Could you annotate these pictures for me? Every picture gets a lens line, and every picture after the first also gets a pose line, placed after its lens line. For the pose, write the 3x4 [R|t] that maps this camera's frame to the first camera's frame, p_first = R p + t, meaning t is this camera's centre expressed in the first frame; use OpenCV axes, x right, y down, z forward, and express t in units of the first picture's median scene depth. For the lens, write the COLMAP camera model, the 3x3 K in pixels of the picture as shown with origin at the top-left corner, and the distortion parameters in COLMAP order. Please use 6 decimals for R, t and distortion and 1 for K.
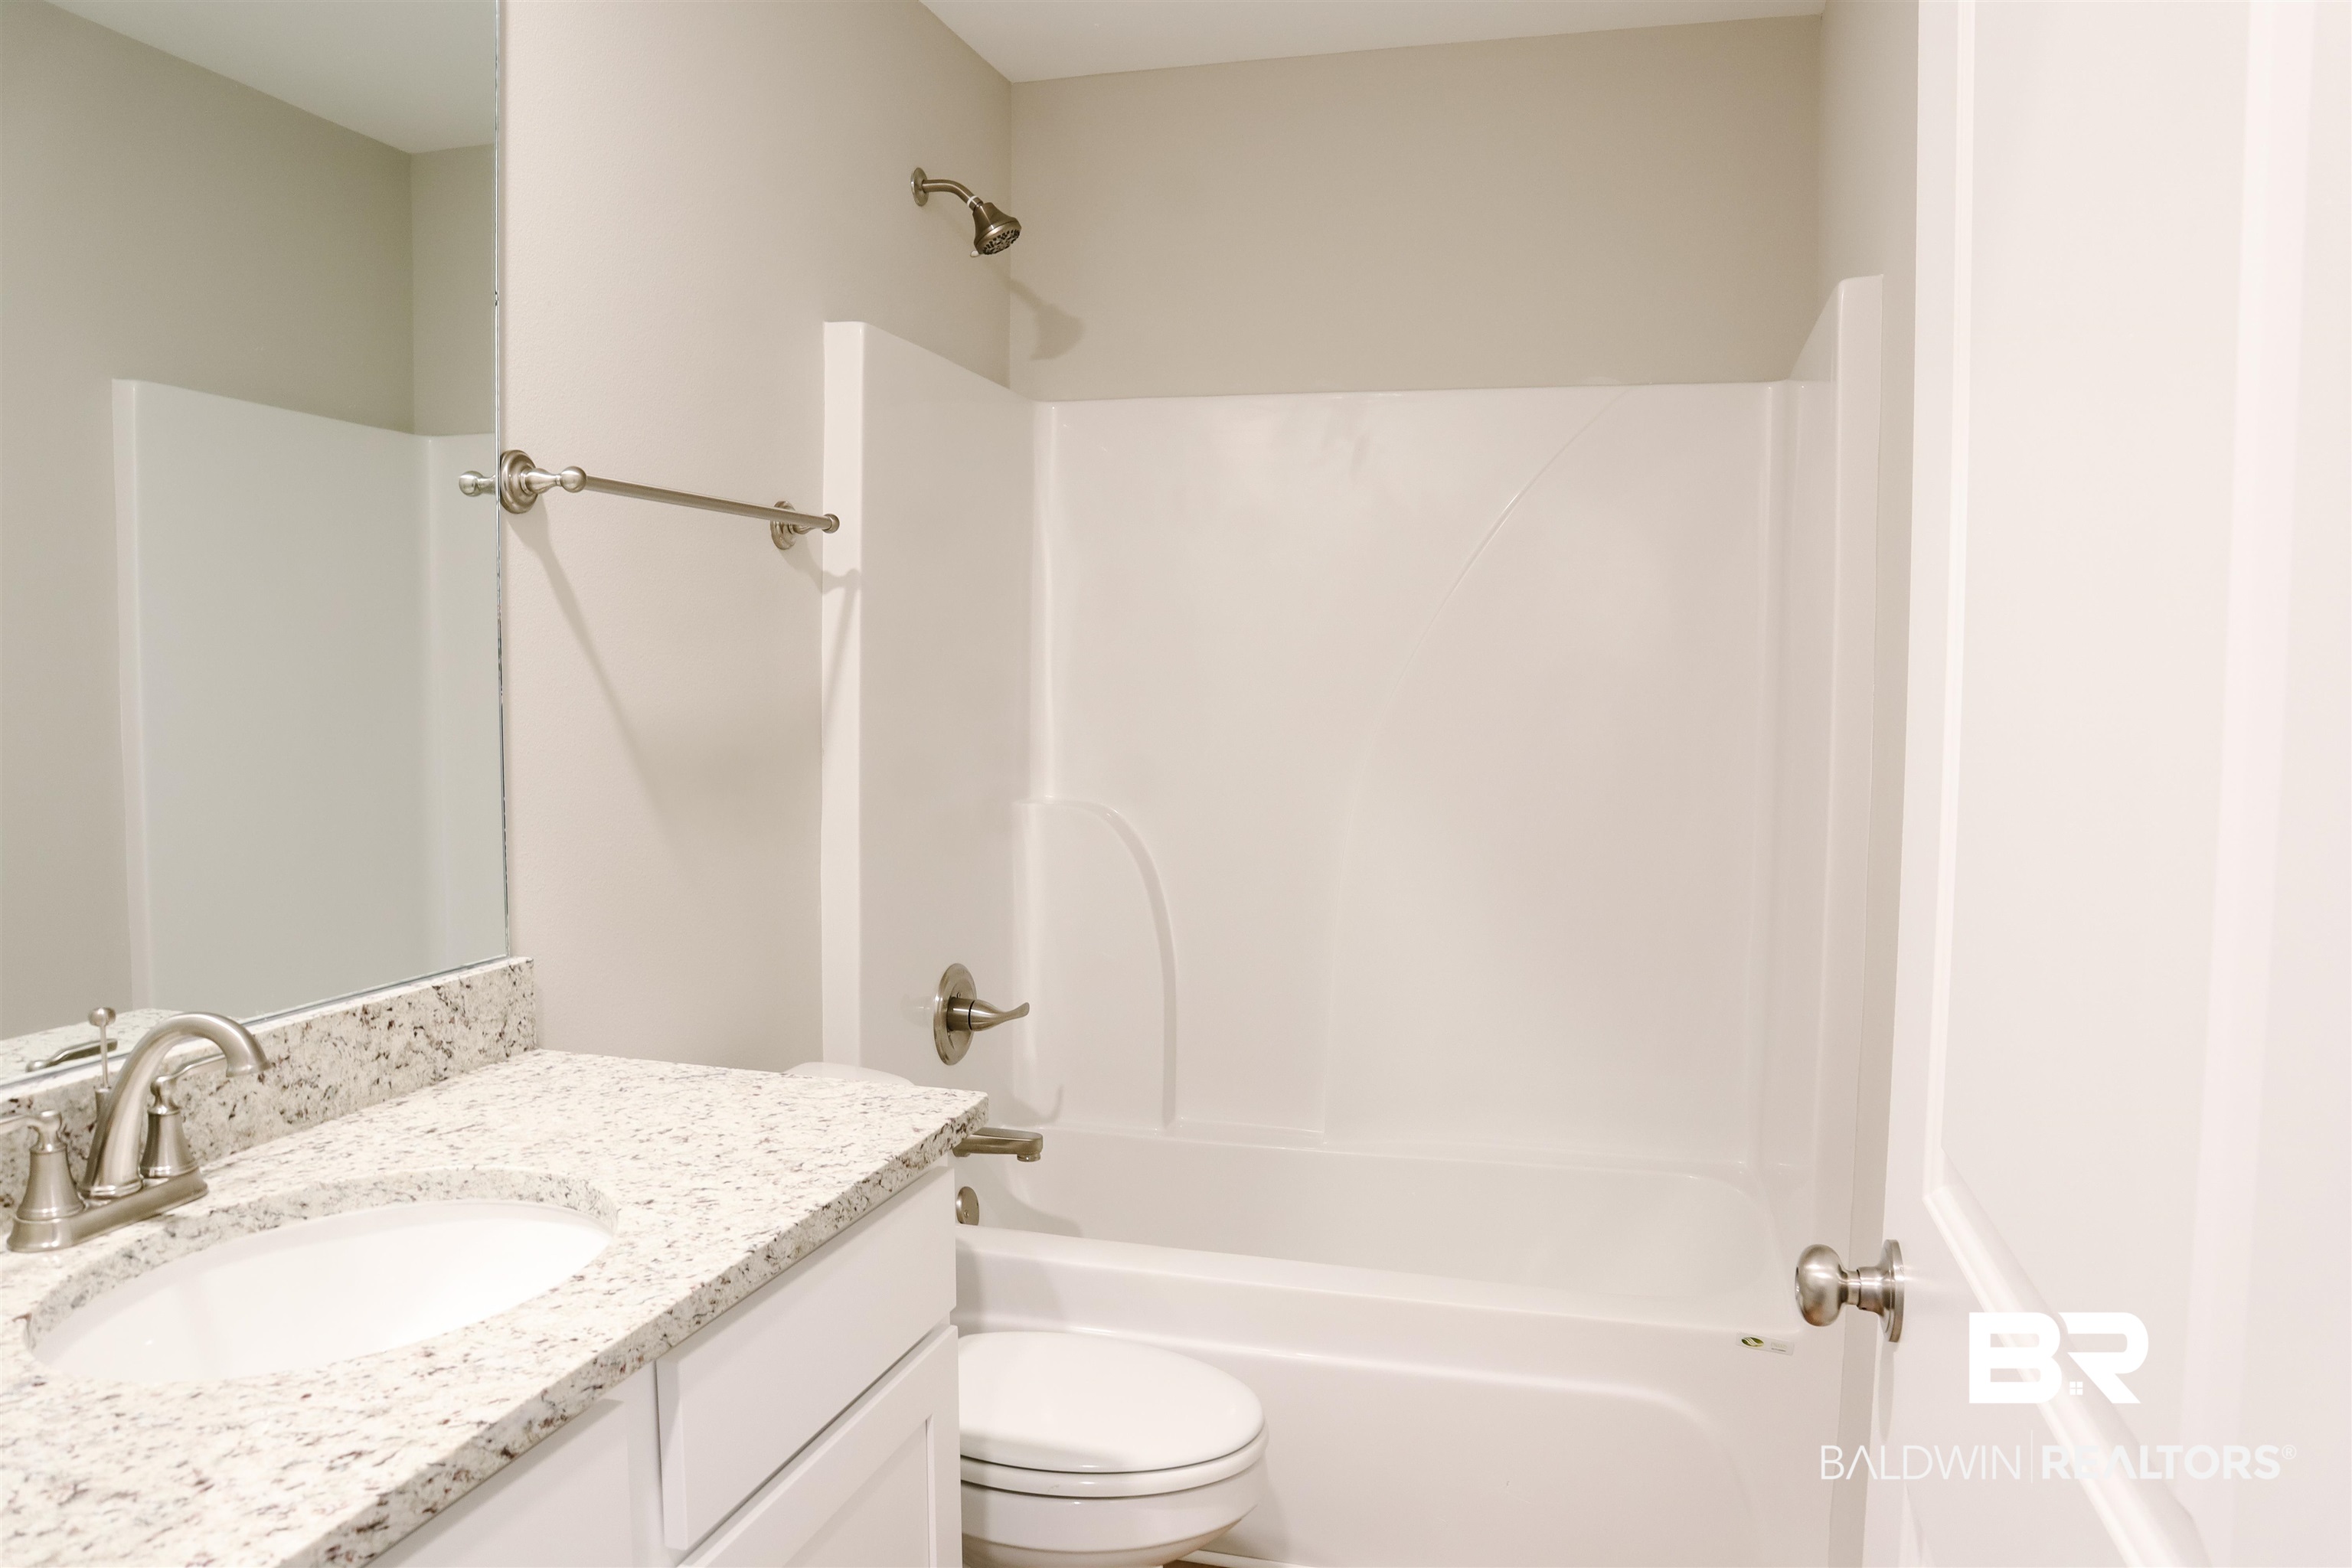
lens RADIAL K [[1623.0, 0, 1176.0], [0, 1623.0, 784.0], [0, 0, 1]] dist [-0.132499, 0.084421]
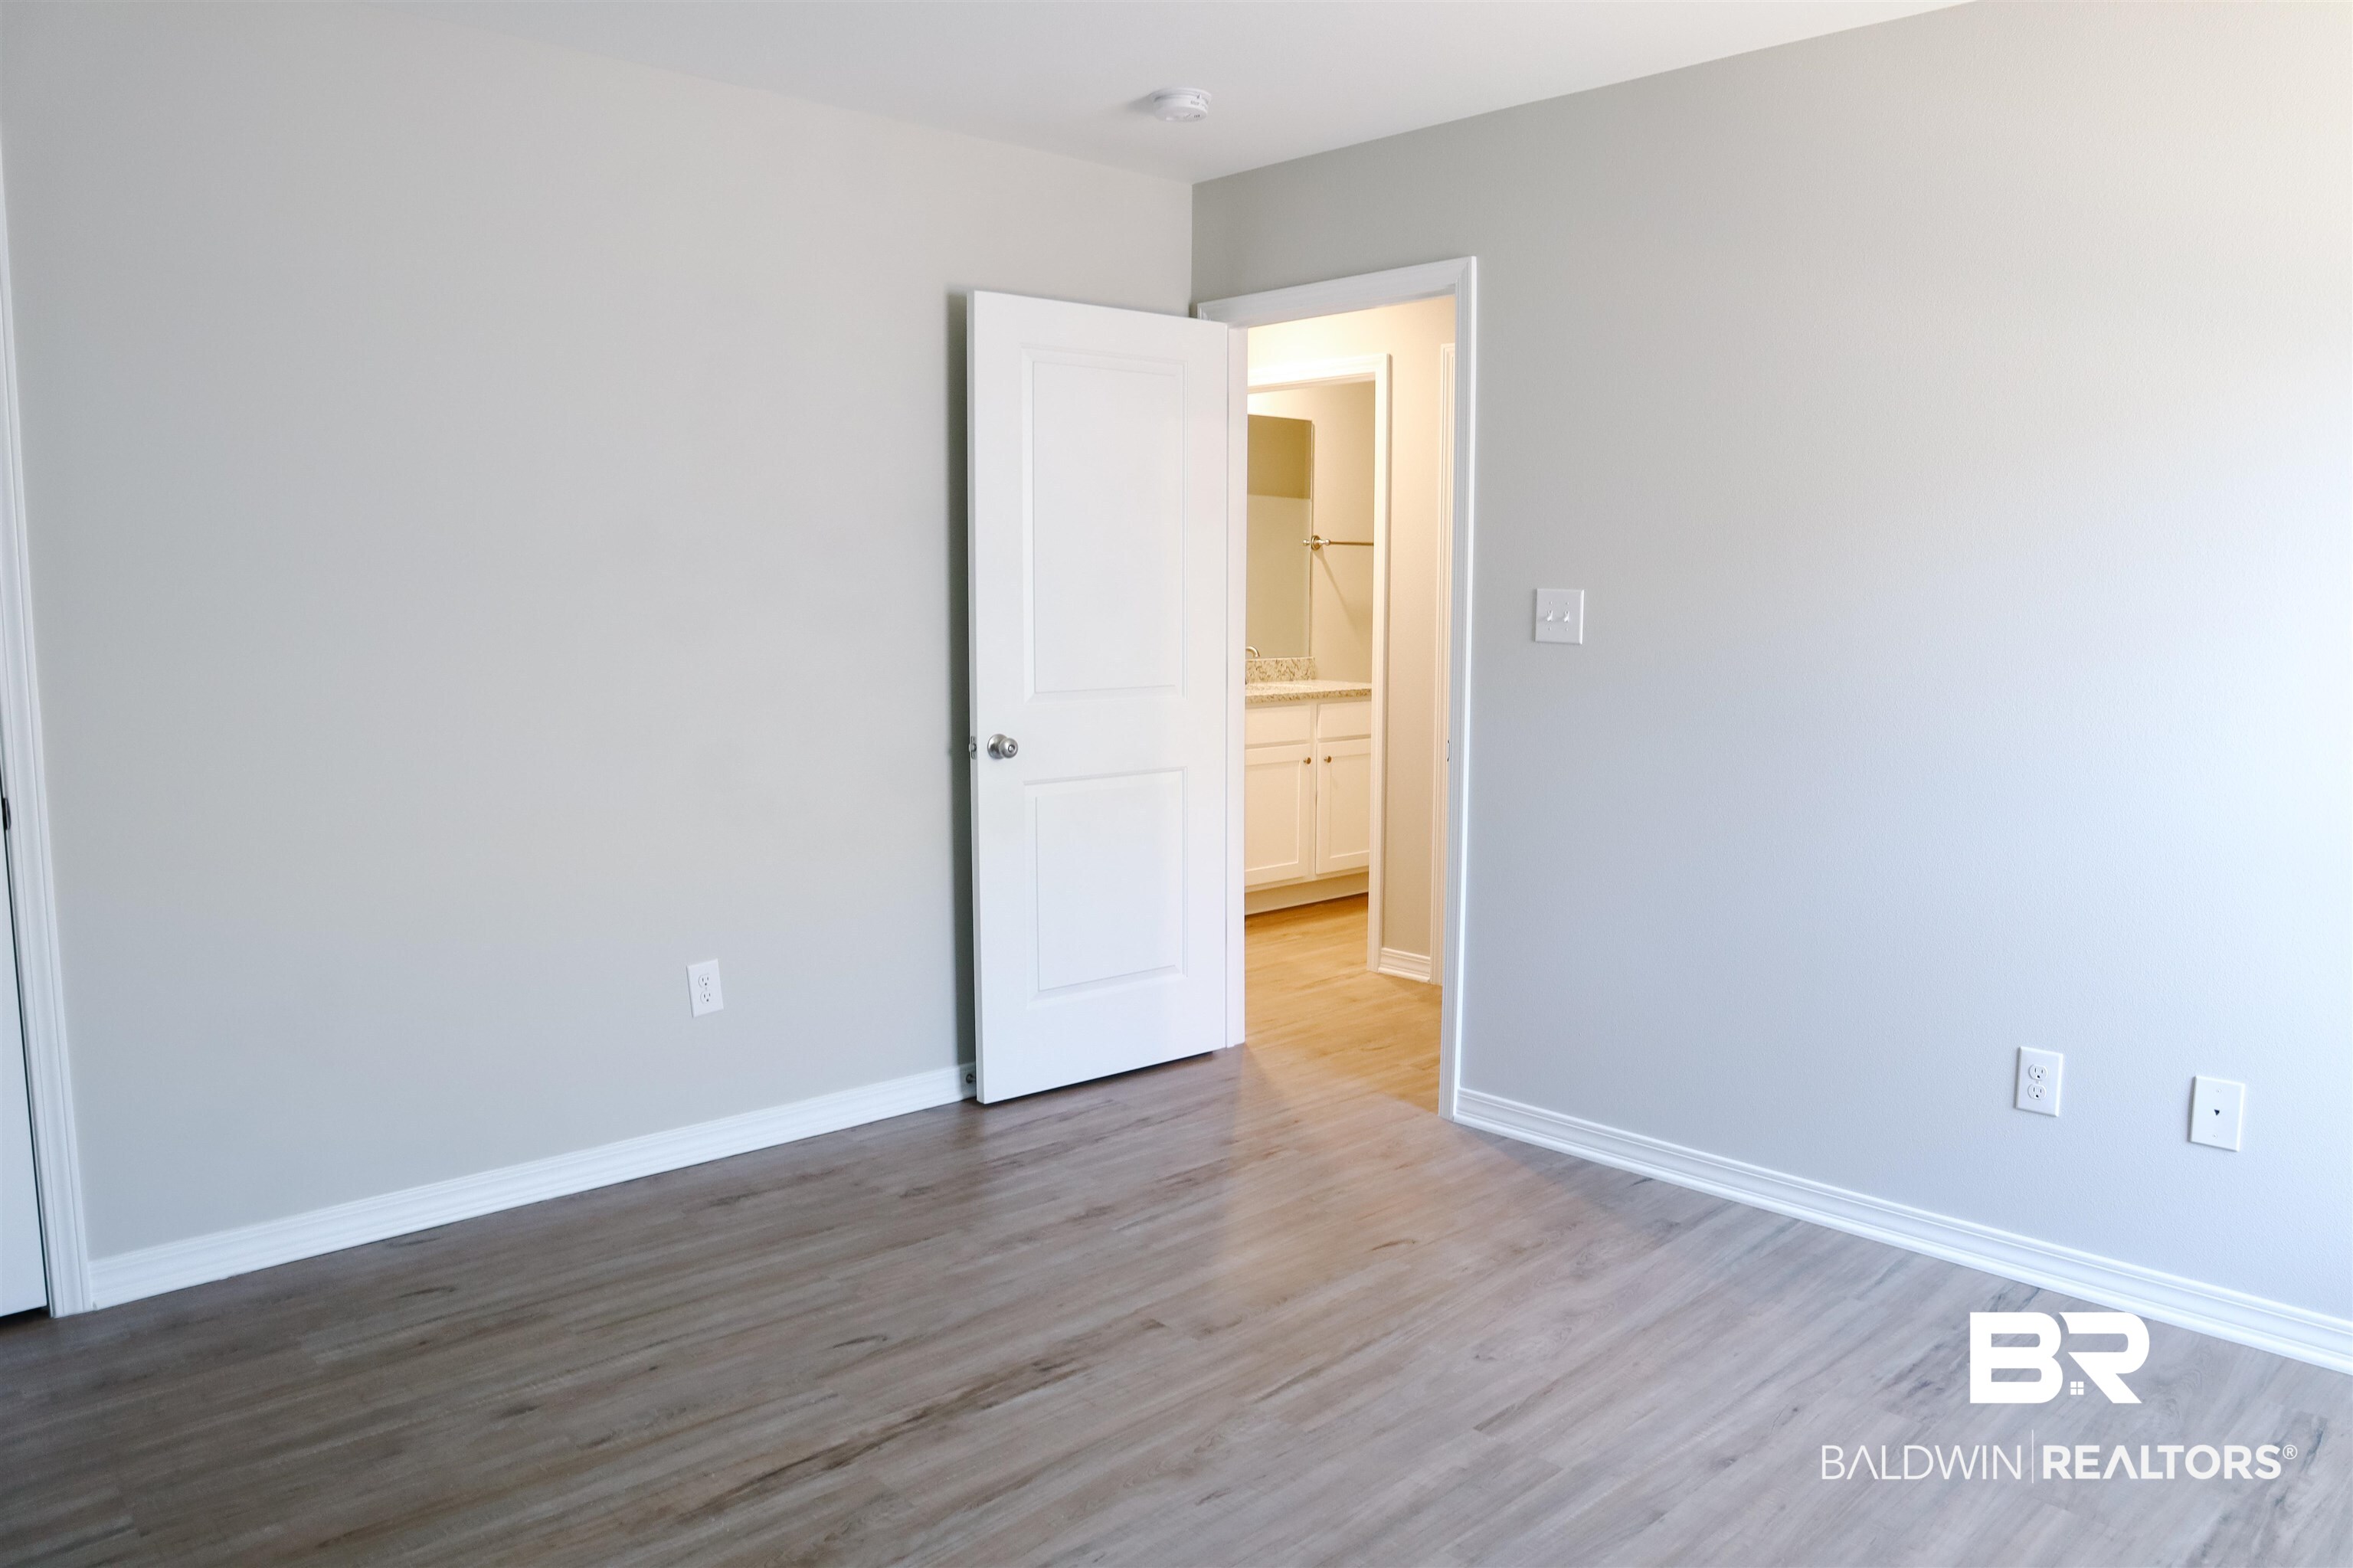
lens RADIAL K [[1623.7, 0, 1176.5], [0, 1623.7, 784.0], [0, 0, 1]] dist [-0.132499, 0.084421]
pose [[0.853082, 0.060061, -0.518309, 1.545475], [-0.031499, 0.997469, 0.063743, 0.182656], [0.520825, -0.038052, 0.852815, -2.896784]]
